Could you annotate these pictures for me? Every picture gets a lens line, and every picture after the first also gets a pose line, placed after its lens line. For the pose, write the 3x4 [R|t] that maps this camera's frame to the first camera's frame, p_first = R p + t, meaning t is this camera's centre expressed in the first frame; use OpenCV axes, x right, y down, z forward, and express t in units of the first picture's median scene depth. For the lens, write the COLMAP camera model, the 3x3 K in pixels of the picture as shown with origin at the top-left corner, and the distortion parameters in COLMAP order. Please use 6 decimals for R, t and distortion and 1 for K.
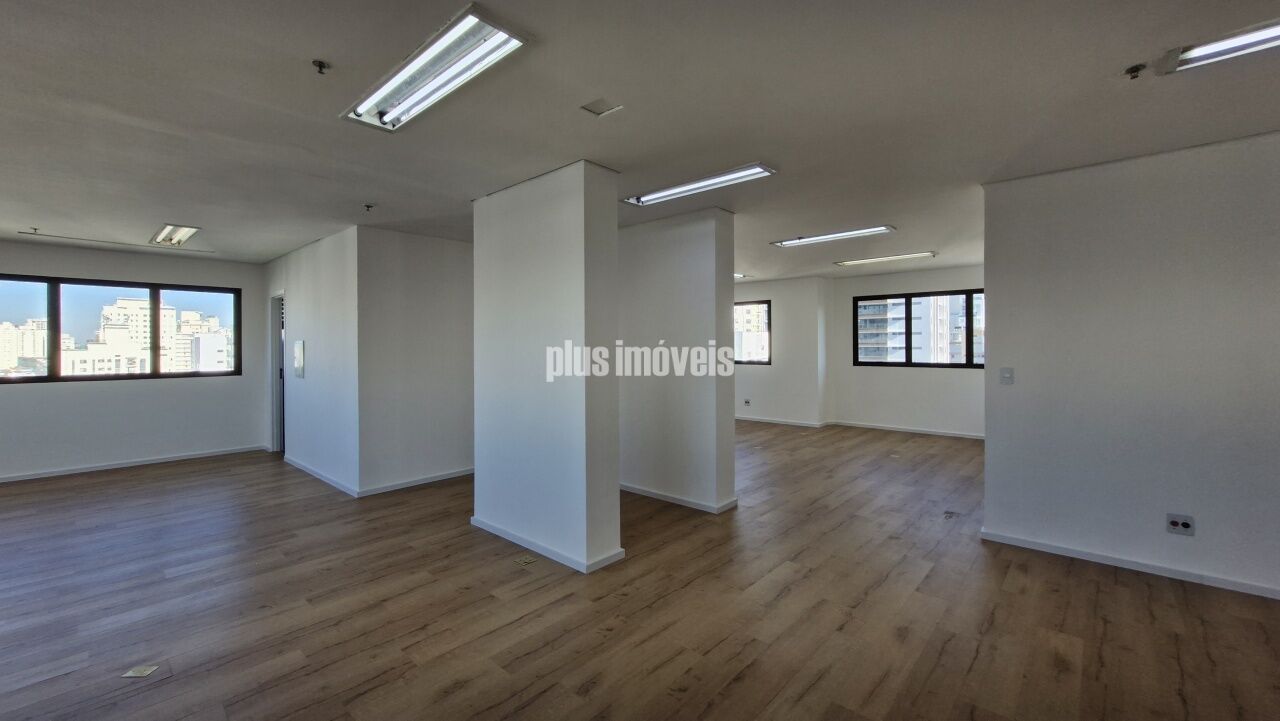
lens RADIAL K [[504.8, 0, 640.0], [0, 504.8, 360.5], [0, 0, 1]] dist [-0.001632, -0.000004]
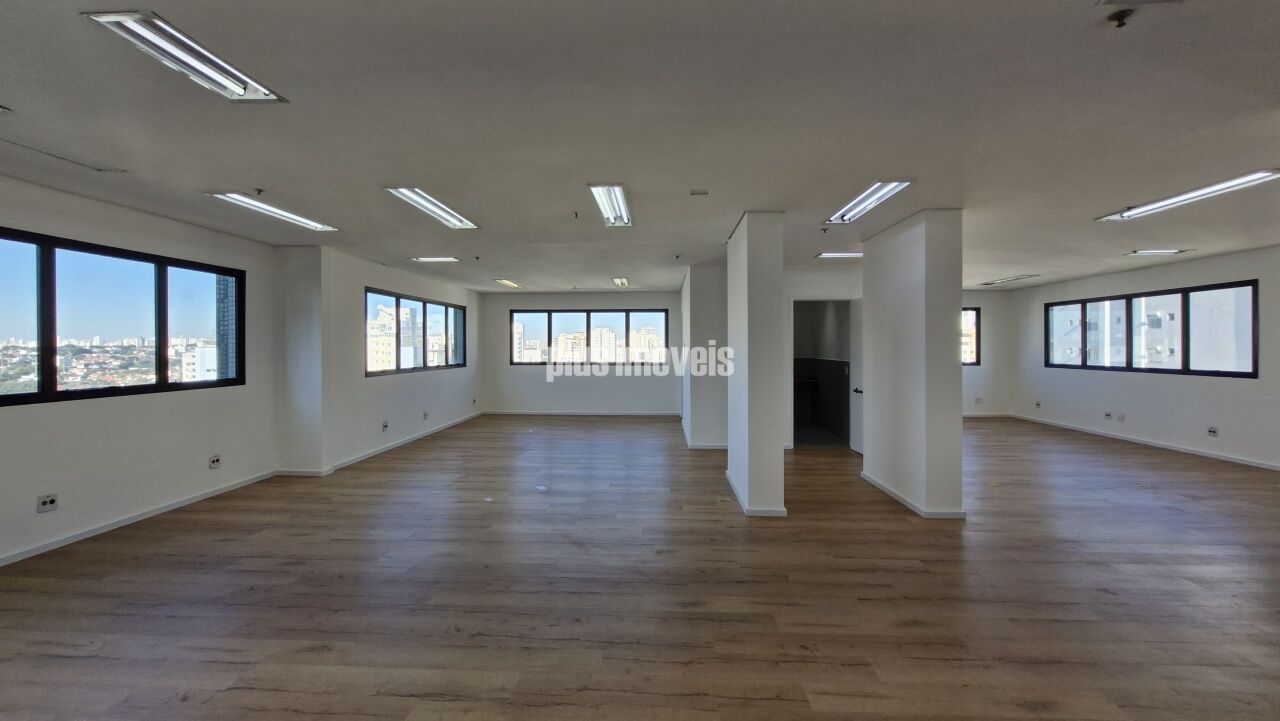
lens RADIAL K [[498.5, 0, 640.7], [0, 498.5, 345.4], [0, 0, 1]] dist [-0.000511, -0.000041]
pose [[0.632979, -0.004936, -0.774153, 0.646247], [-0.024681, 0.999343, -0.026553, 0.007889], [0.773775, 0.035914, 0.632441, -0.067881]]
